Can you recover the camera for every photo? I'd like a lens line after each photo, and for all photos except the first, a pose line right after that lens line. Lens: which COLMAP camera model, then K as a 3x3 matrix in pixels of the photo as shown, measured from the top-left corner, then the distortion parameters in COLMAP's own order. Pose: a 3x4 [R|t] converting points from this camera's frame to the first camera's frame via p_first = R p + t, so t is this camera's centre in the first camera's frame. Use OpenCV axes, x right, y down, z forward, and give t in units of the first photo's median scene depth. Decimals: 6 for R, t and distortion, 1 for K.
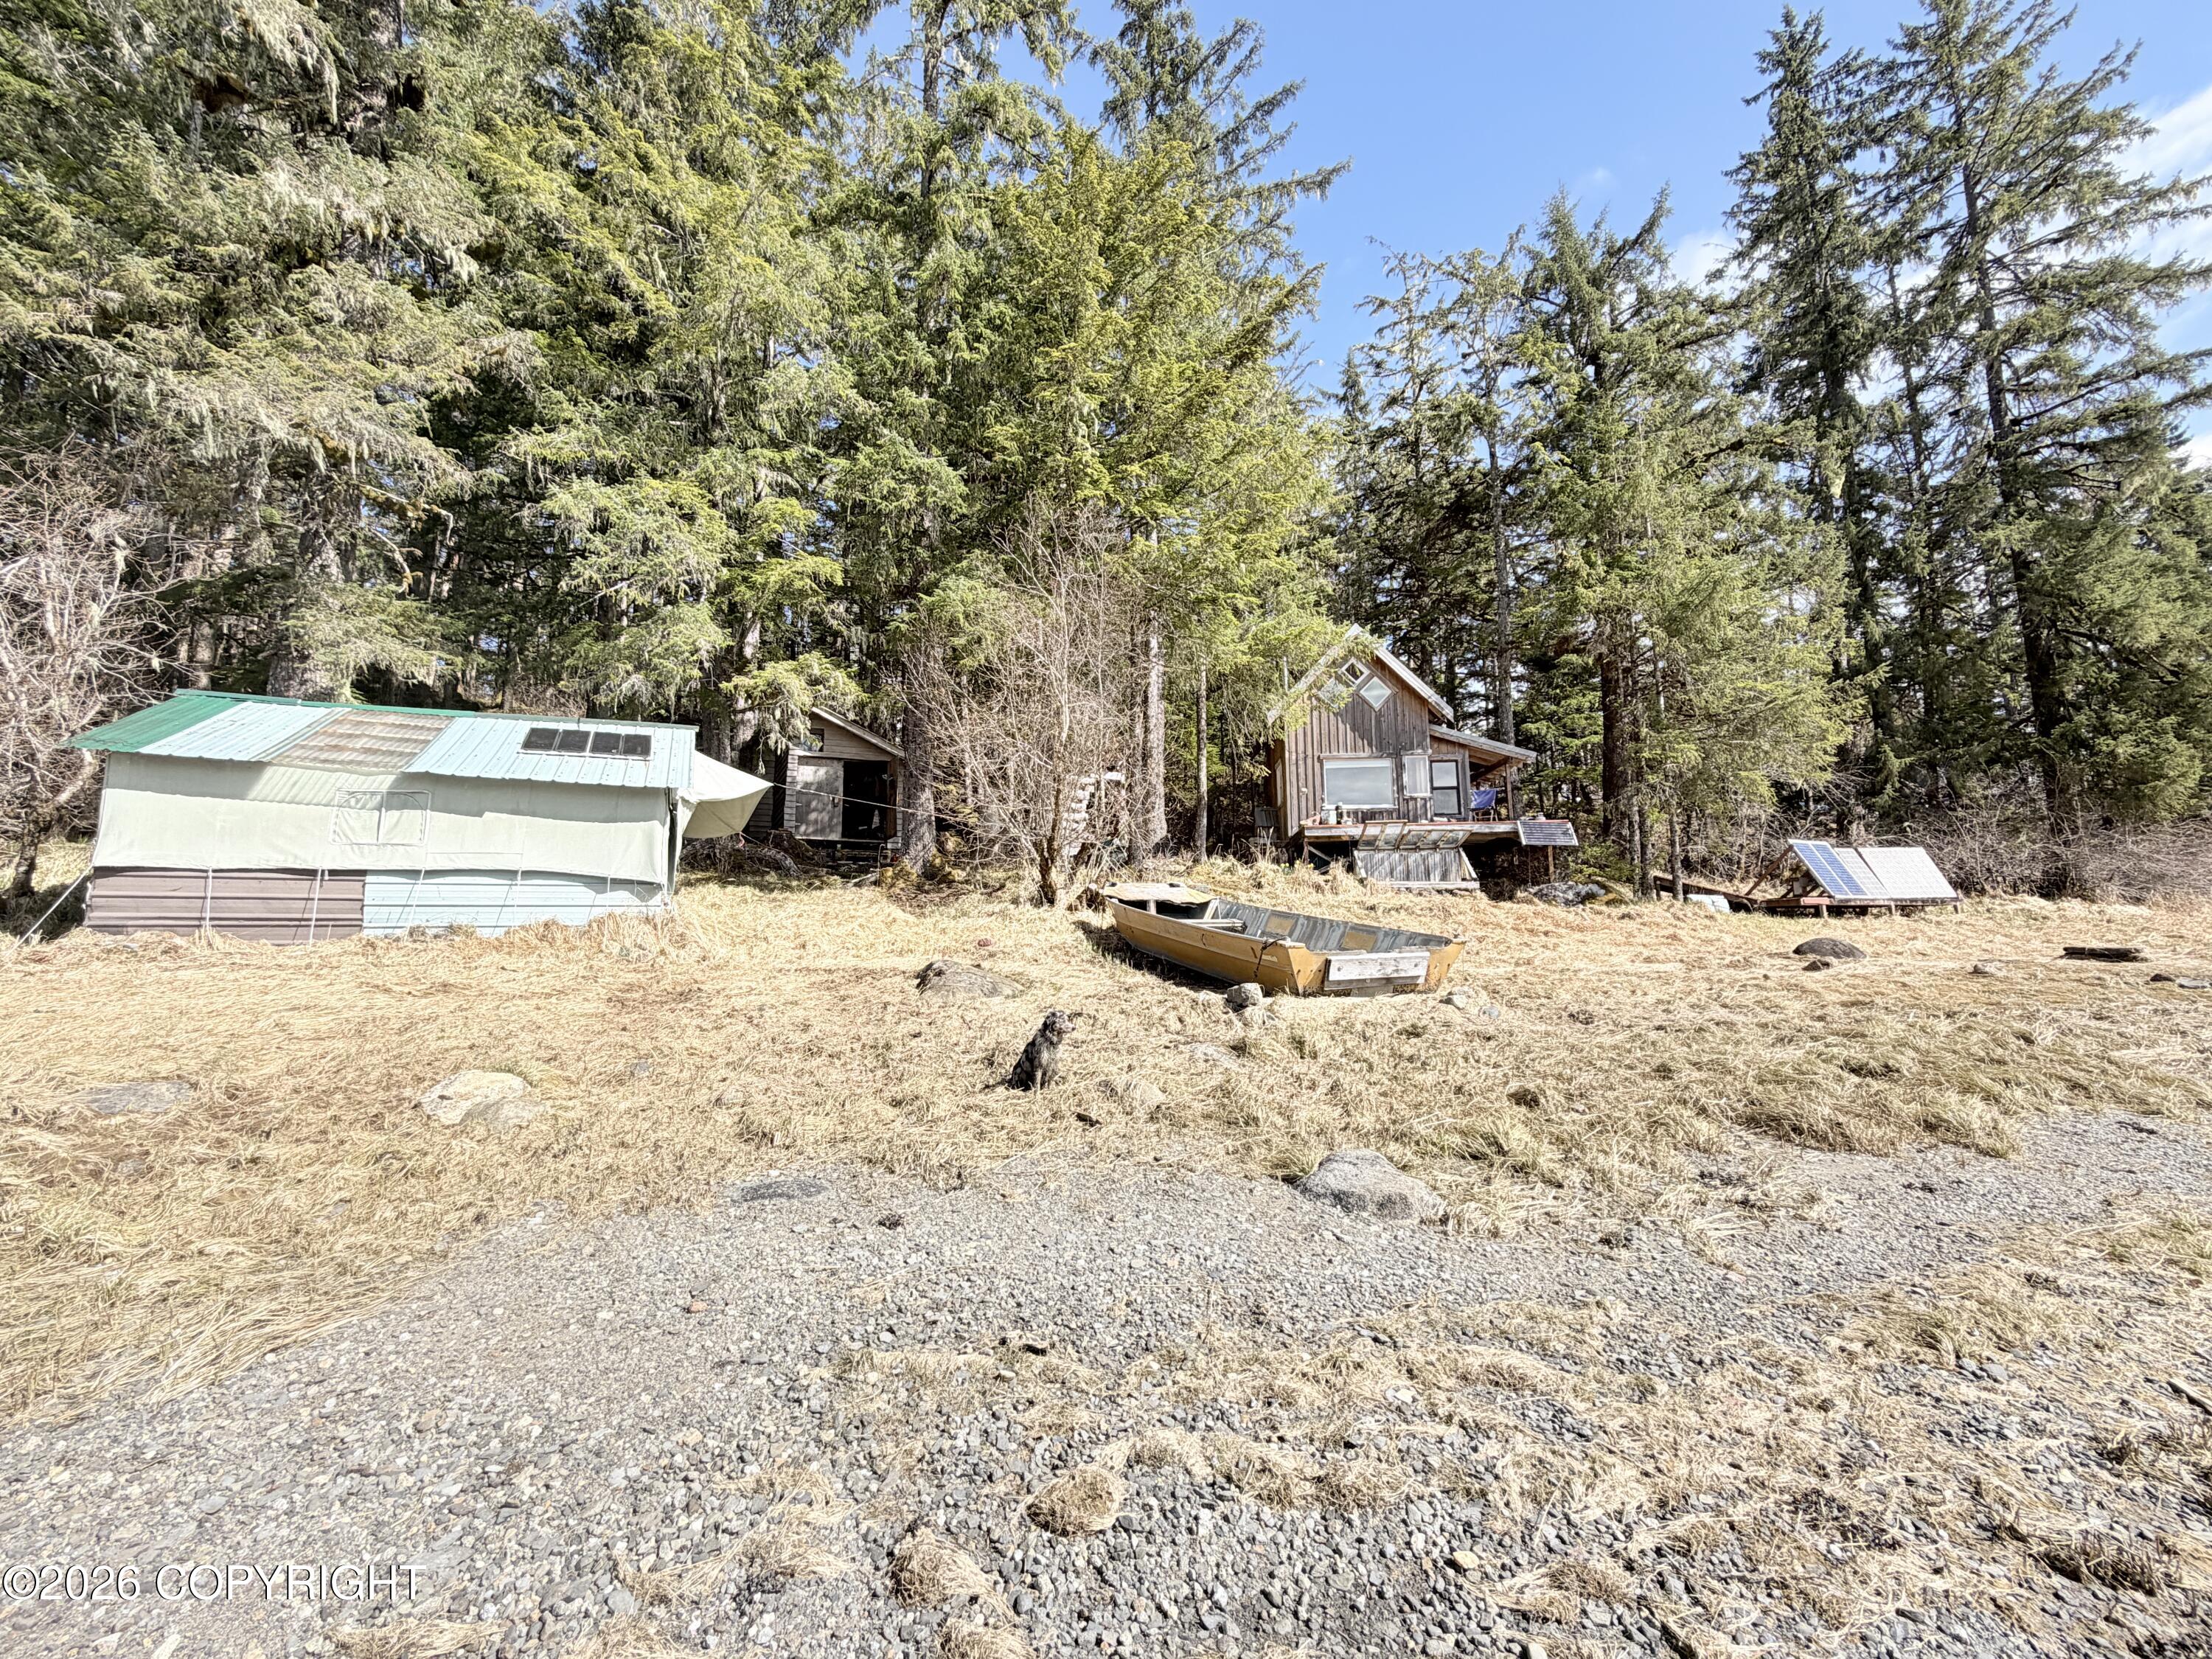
lens RADIAL K [[950.8, 0, 1103.5], [0, 950.8, 833.4], [0, 0, 1]] dist [0.000926, 0.000028]
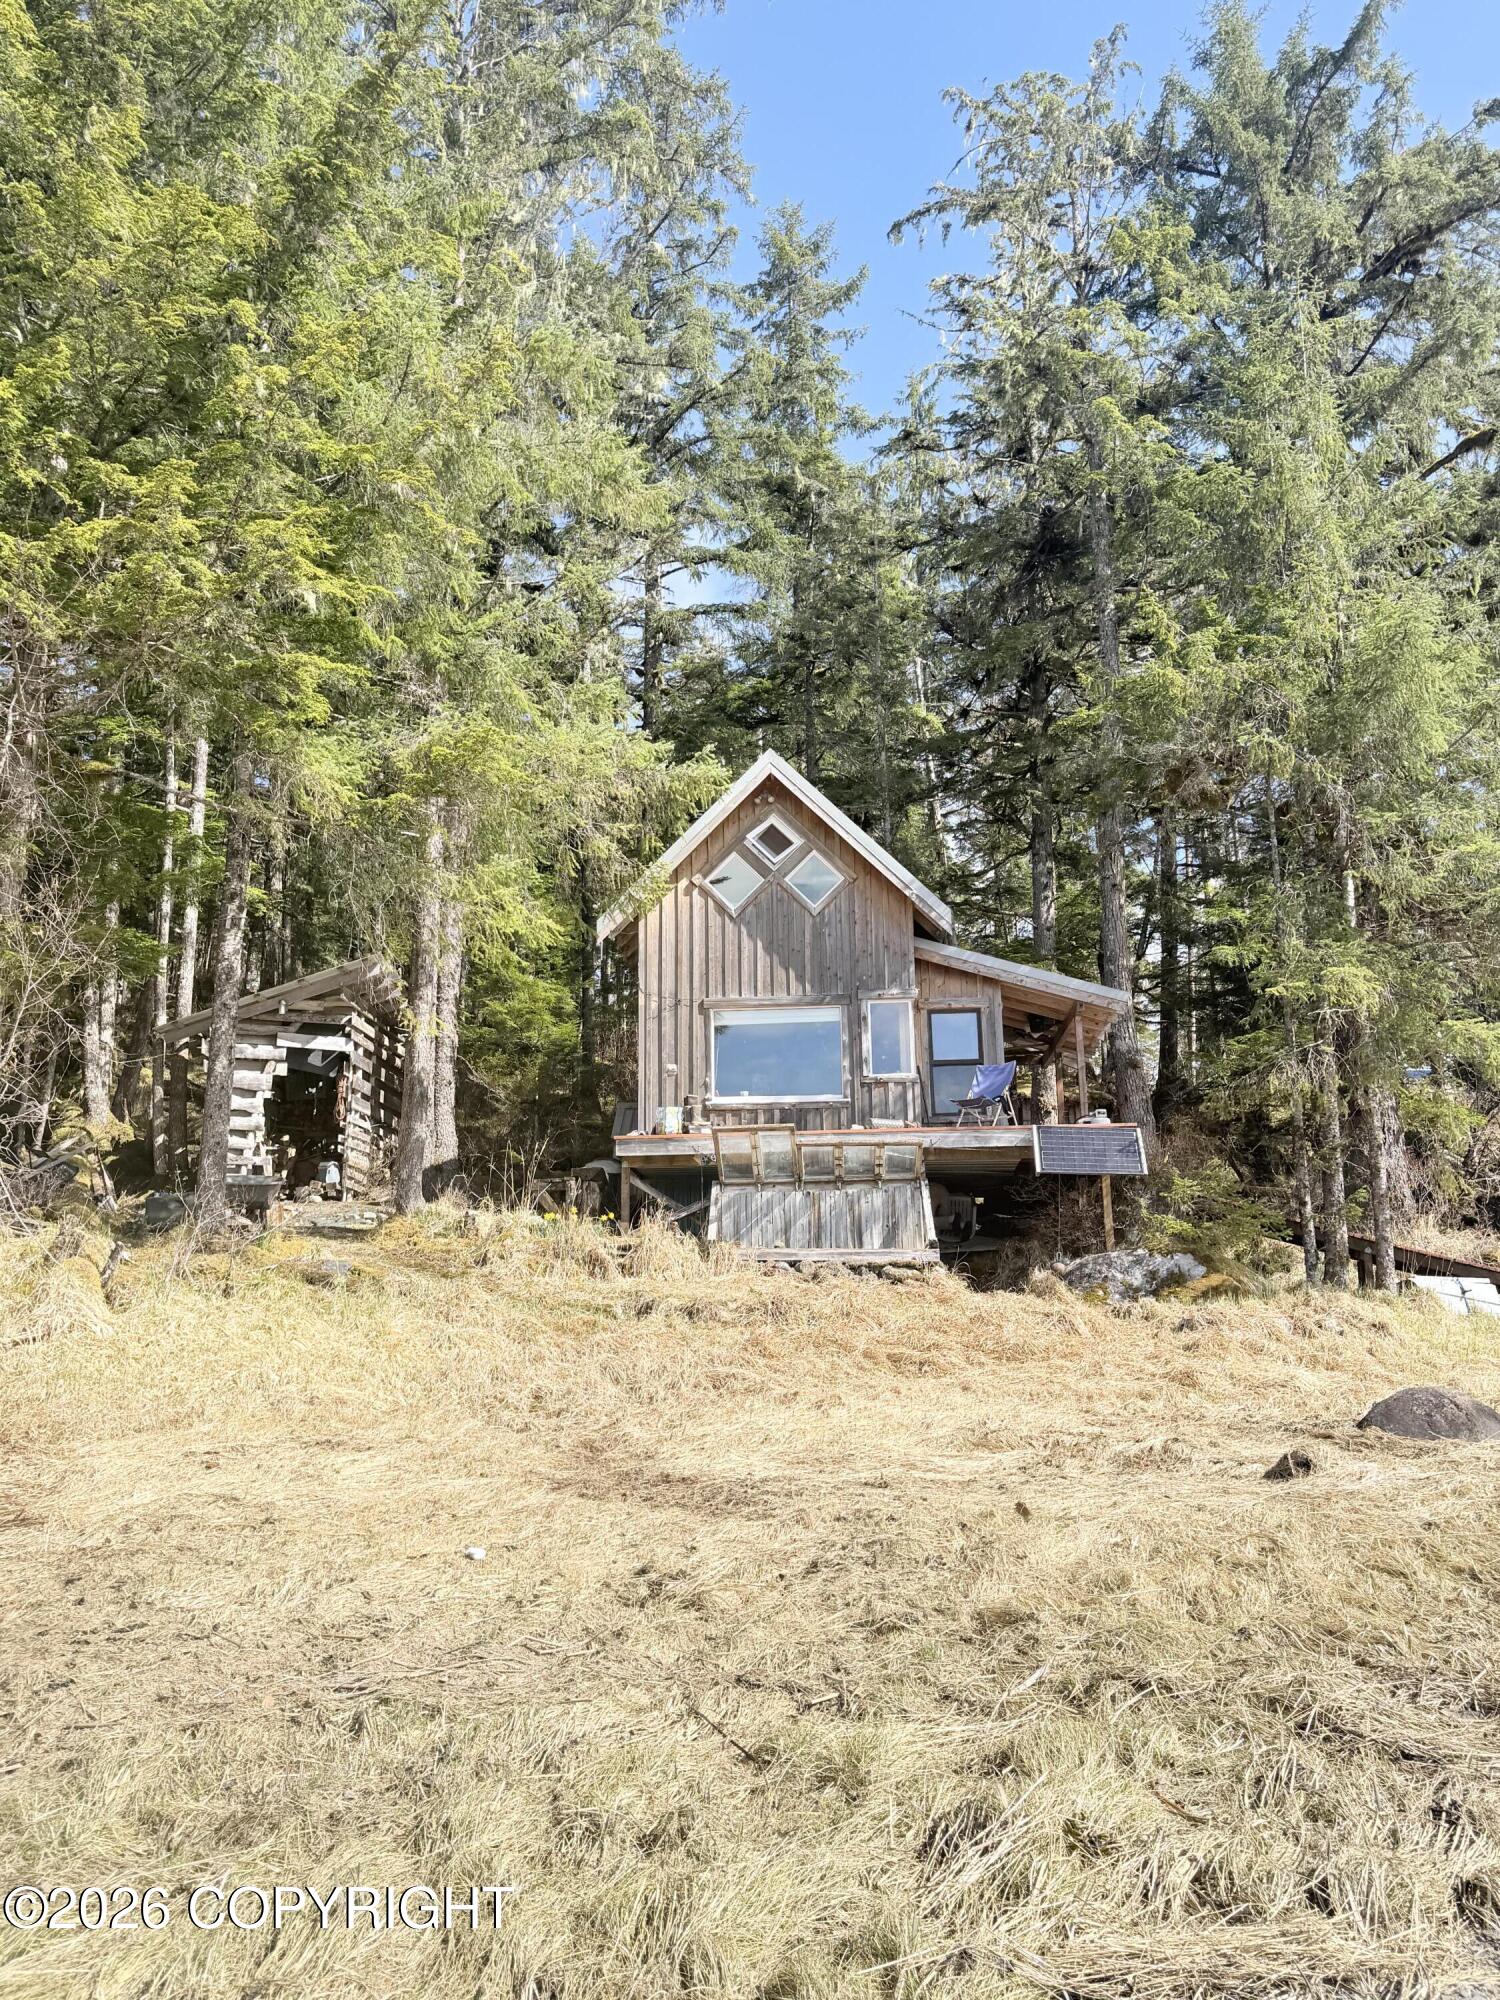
lens RADIAL K [[1593.3, 0, 750.6], [0, 1593.3, 994.8], [0, 0, 1]] dist [0.057693, -0.000992]
pose [[0.999882, -0.004016, -0.014858, 0.294410], [0.002514, 0.995007, -0.099776, 0.001953], [0.015184, 0.099726, 0.994899, 0.154465]]
